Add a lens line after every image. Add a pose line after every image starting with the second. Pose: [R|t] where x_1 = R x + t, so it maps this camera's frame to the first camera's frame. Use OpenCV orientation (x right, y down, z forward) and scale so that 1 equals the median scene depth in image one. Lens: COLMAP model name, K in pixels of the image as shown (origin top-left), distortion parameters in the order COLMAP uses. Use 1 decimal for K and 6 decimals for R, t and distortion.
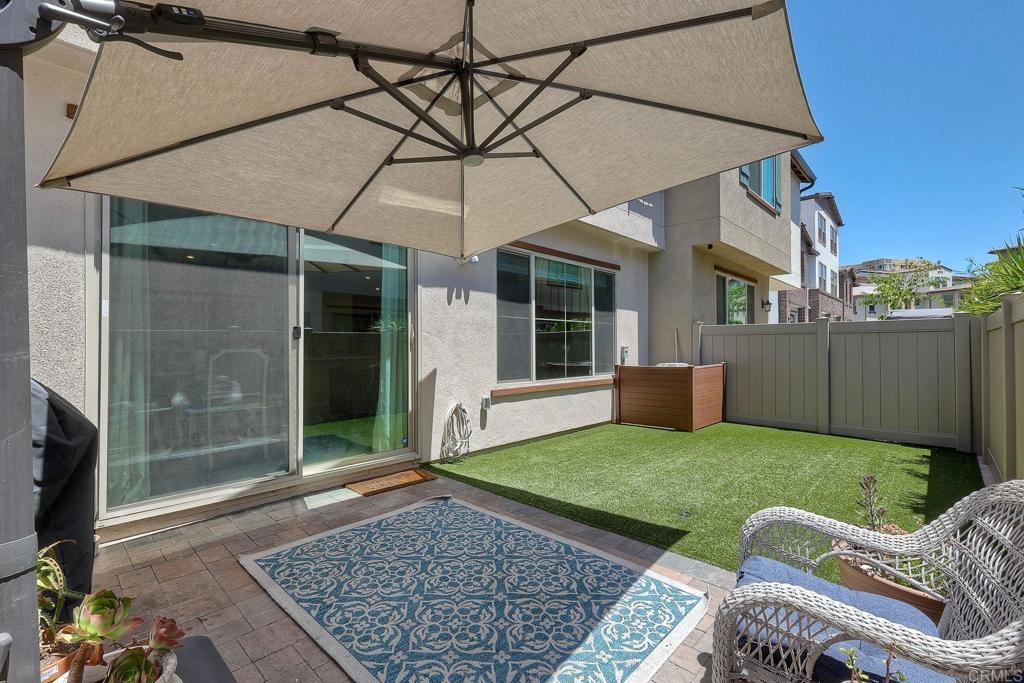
lens RADIAL K [[455.0, 0, 506.8], [0, 455.0, 341.3], [0, 0, 1]] dist [0.010621, 0.000148]
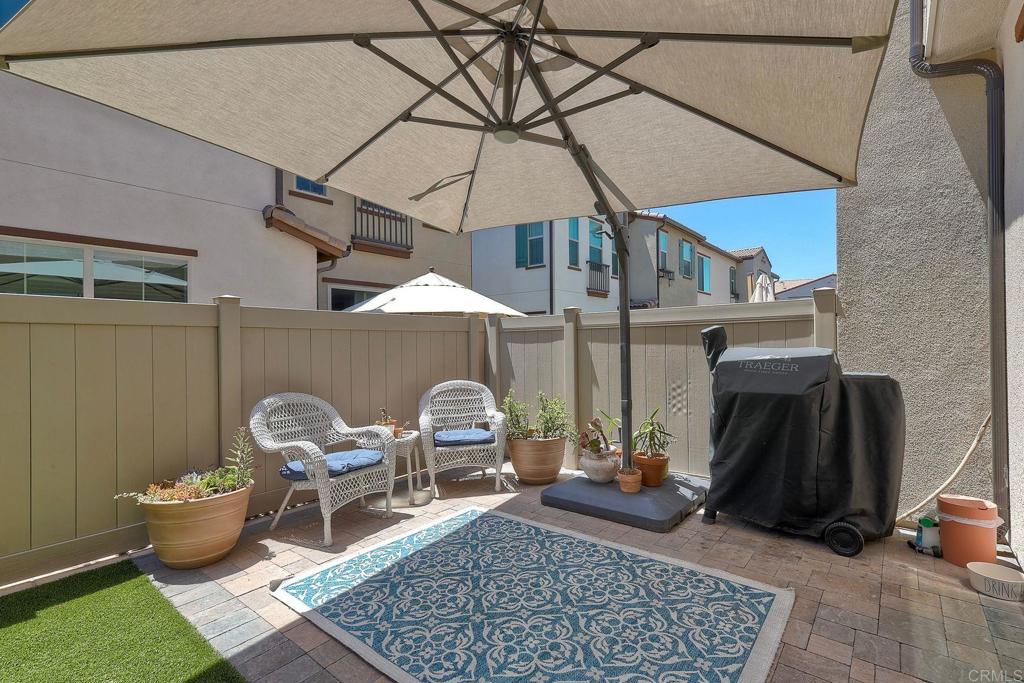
lens RADIAL K [[455.0, 0, 513.9], [0, 455.0, 345.7], [0, 0, 1]] dist [0.010621, 0.000148]
pose [[-0.996522, 0.020703, -0.080715, -0.025425], [0.021229, 0.999759, -0.005674, 0.024654], [0.080578, -0.007368, -0.996721, 1.959287]]
